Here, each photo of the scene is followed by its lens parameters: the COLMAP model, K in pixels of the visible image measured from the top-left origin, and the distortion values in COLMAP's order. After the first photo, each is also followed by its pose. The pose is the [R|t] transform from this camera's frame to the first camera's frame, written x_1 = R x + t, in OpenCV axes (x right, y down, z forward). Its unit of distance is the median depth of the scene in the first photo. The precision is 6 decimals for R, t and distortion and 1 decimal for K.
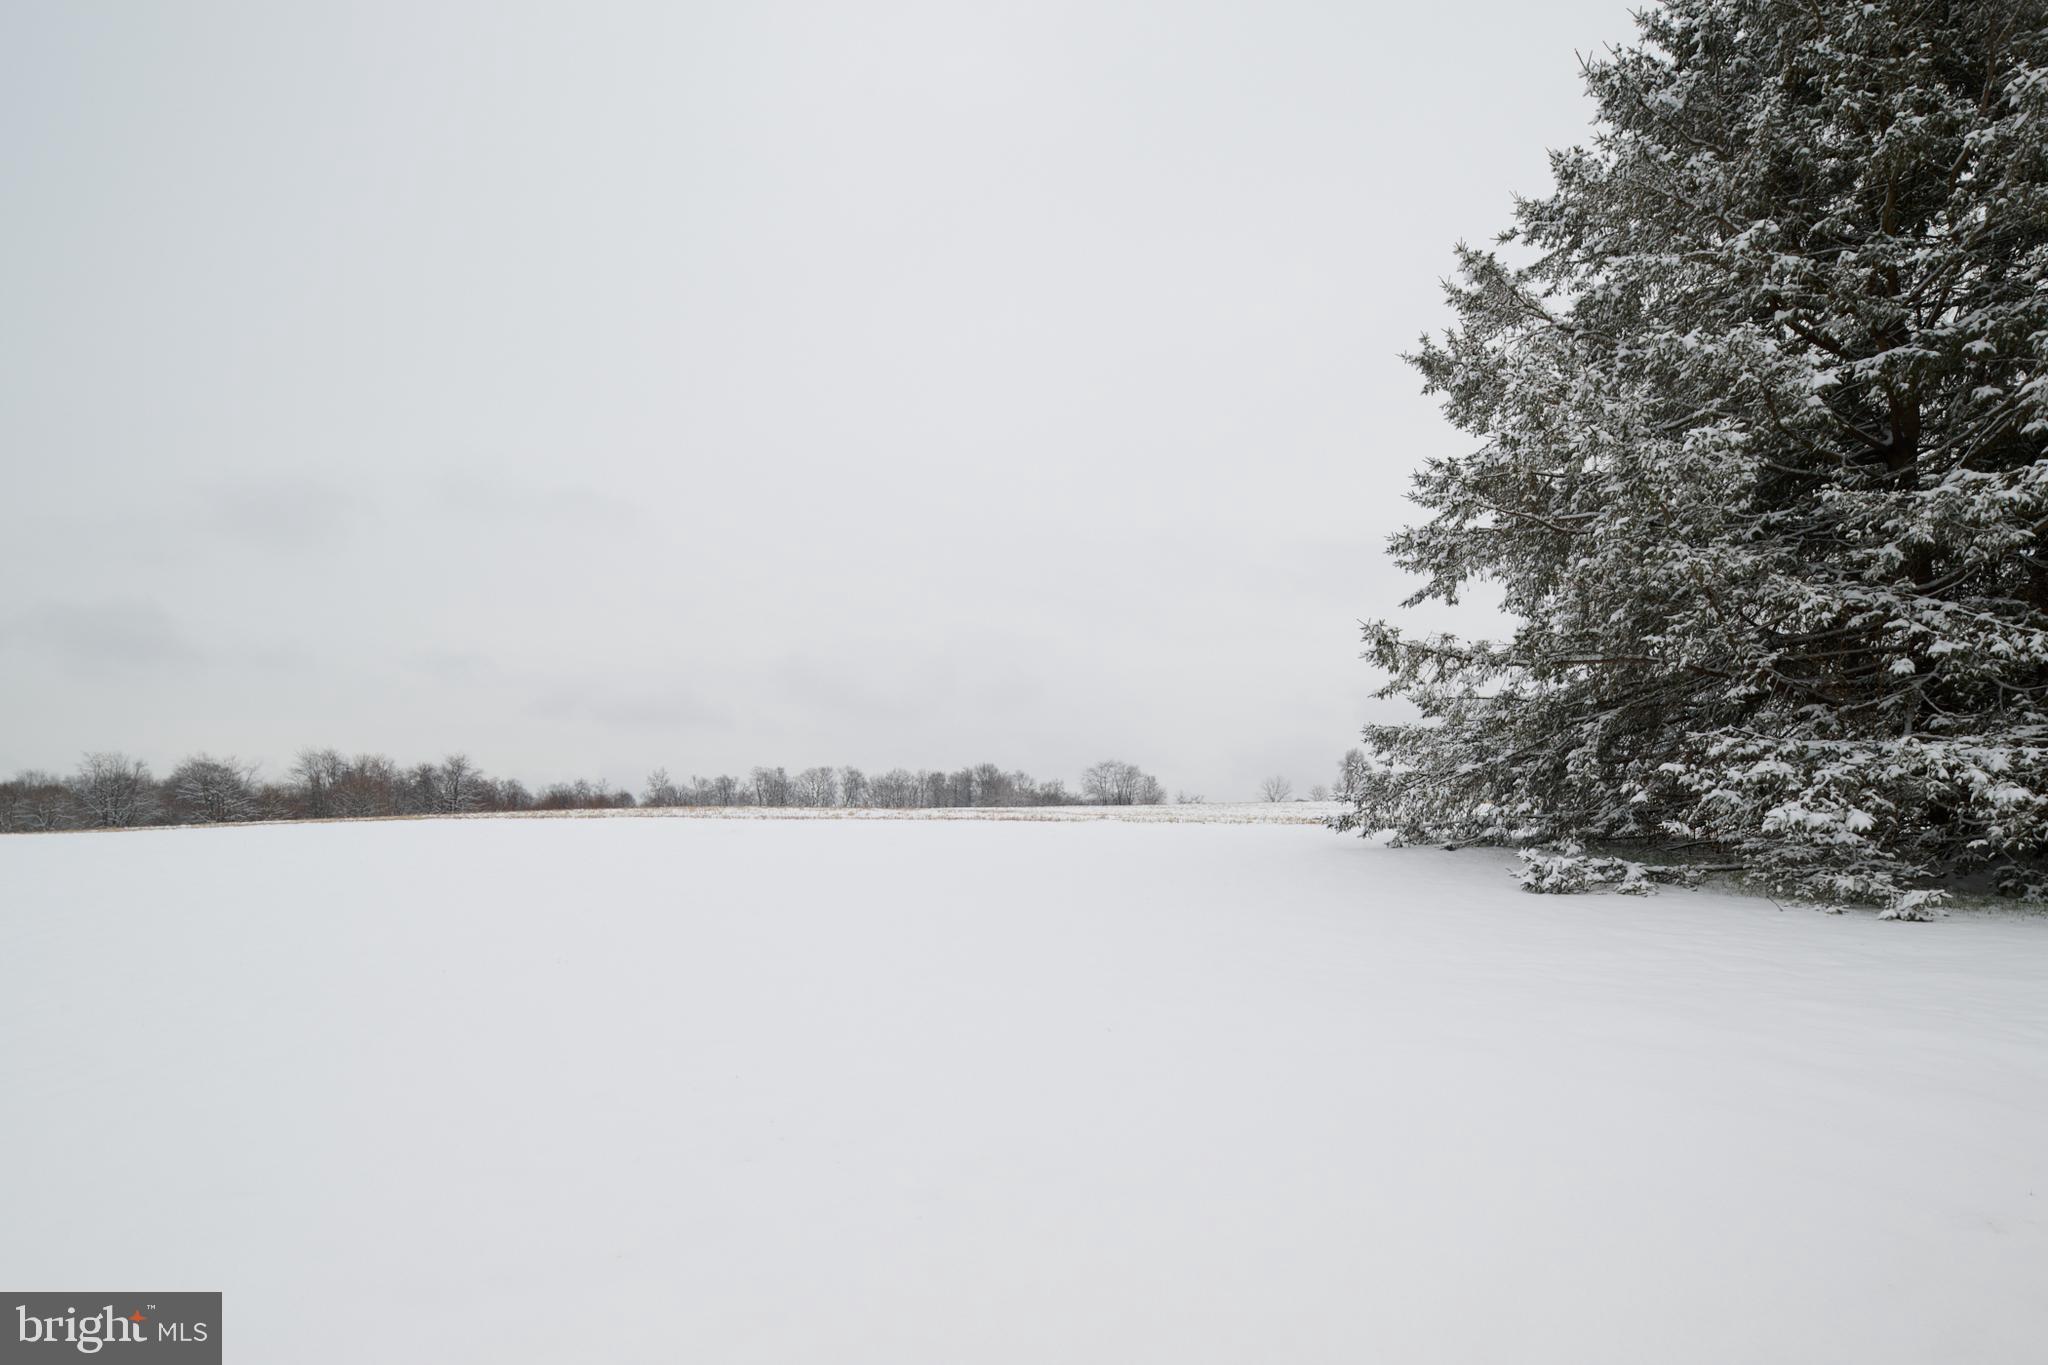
lens RADIAL K [[1131.2, 0, 1021.6], [0, 1131.2, 681.1], [0, 0, 1]] dist [-0.001096, -0.004817]
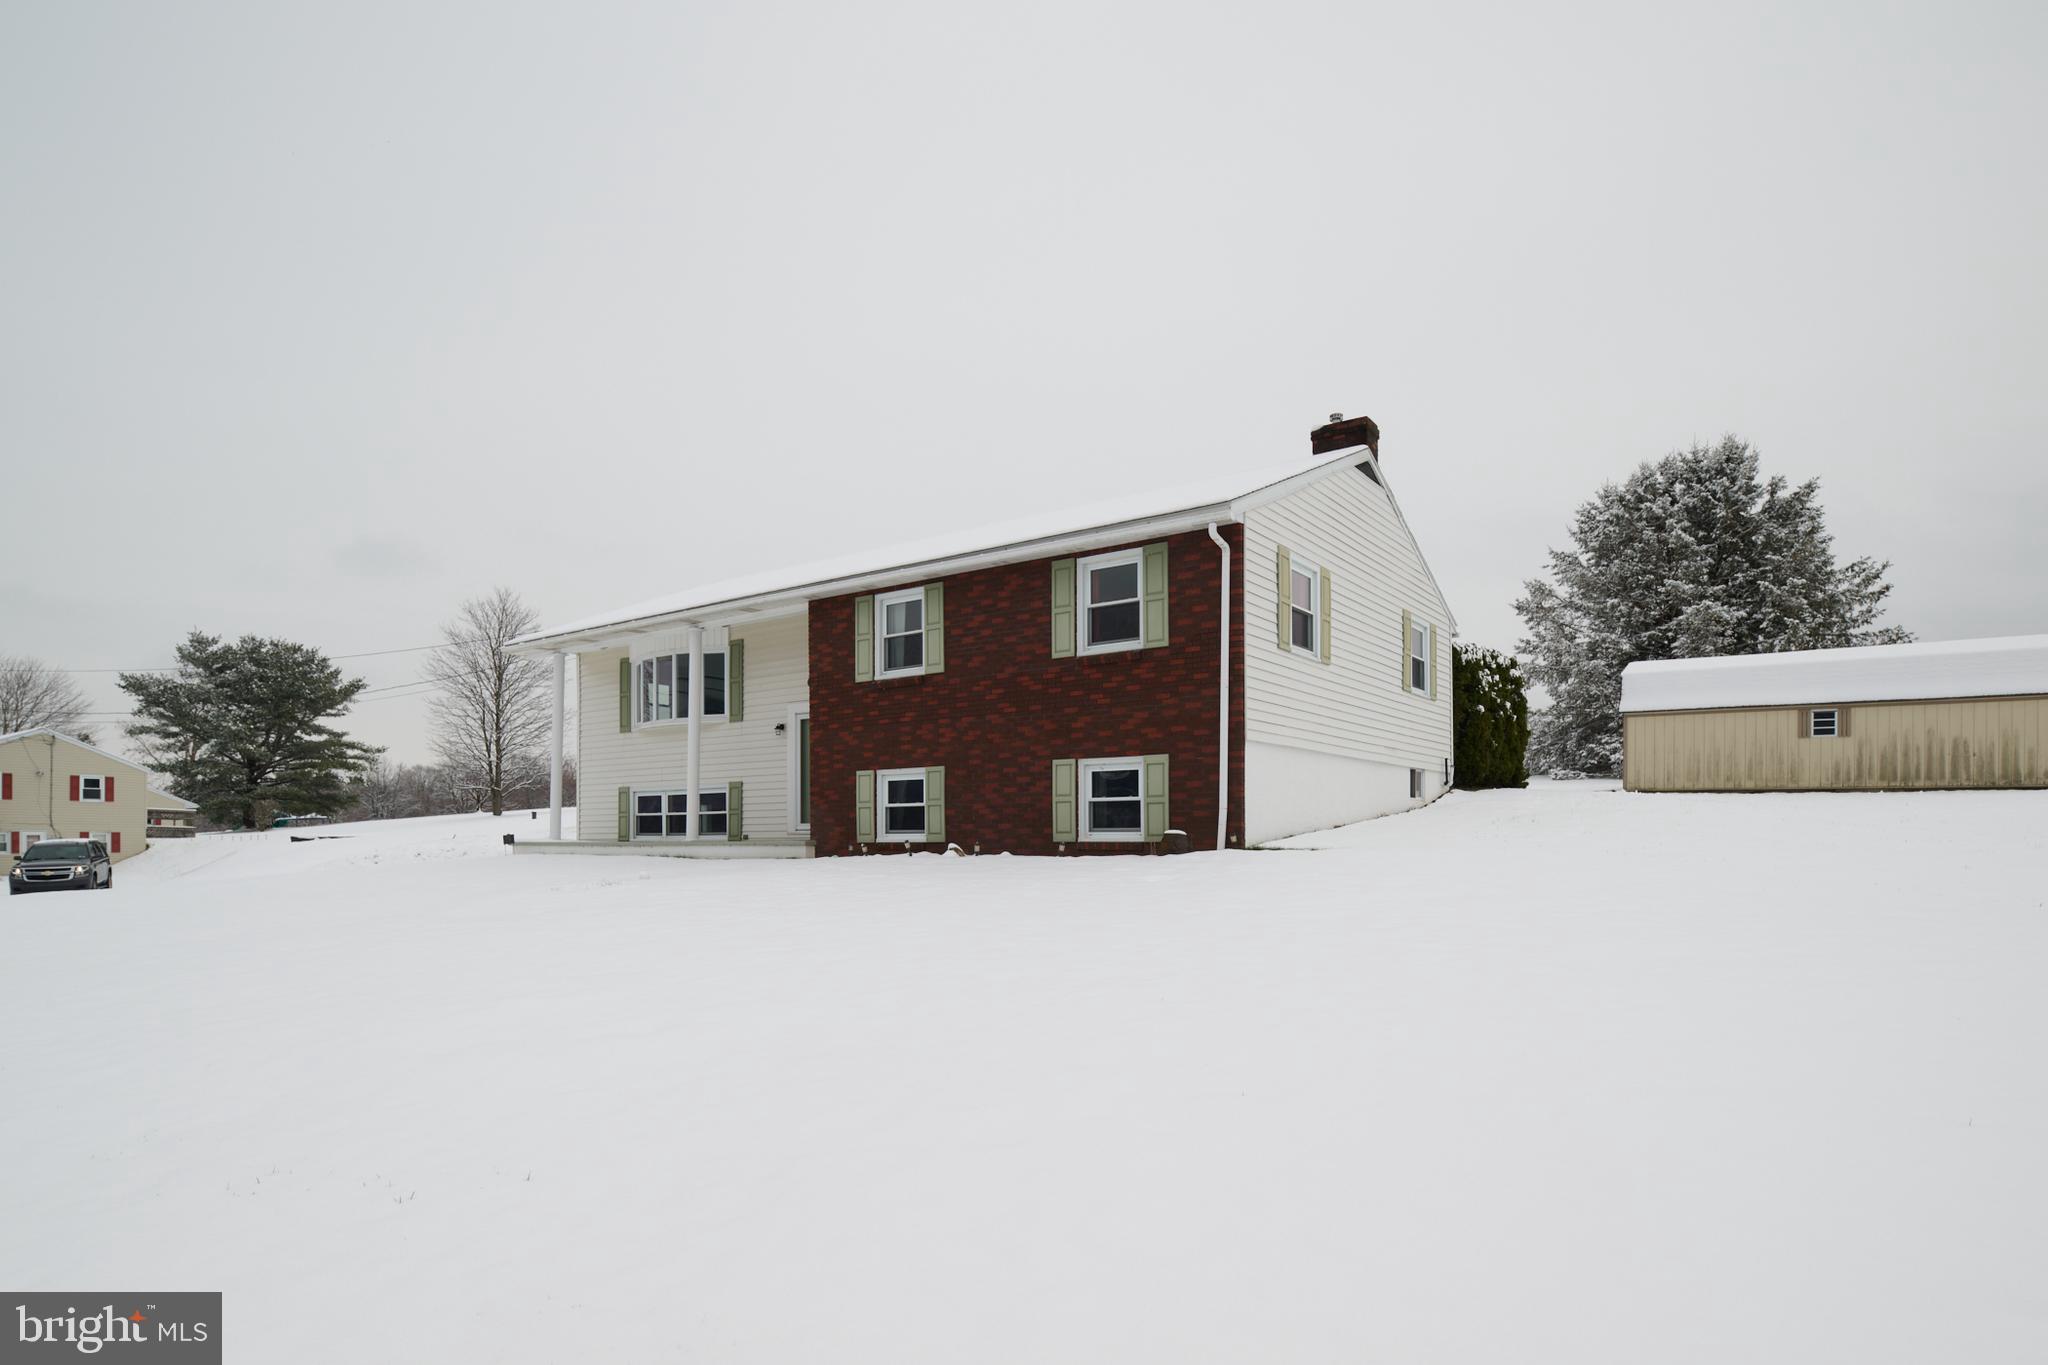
lens RADIAL K [[1131.2, 0, 1027.6], [0, 1131.2, 689.0], [0, 0, 1]] dist [-0.001096, -0.004817]
pose [[0.999113, -0.018317, -0.037918, -0.932873], [0.018669, 0.999786, 0.008940, -0.146286], [0.037746, -0.009640, 0.999241, -2.290036]]
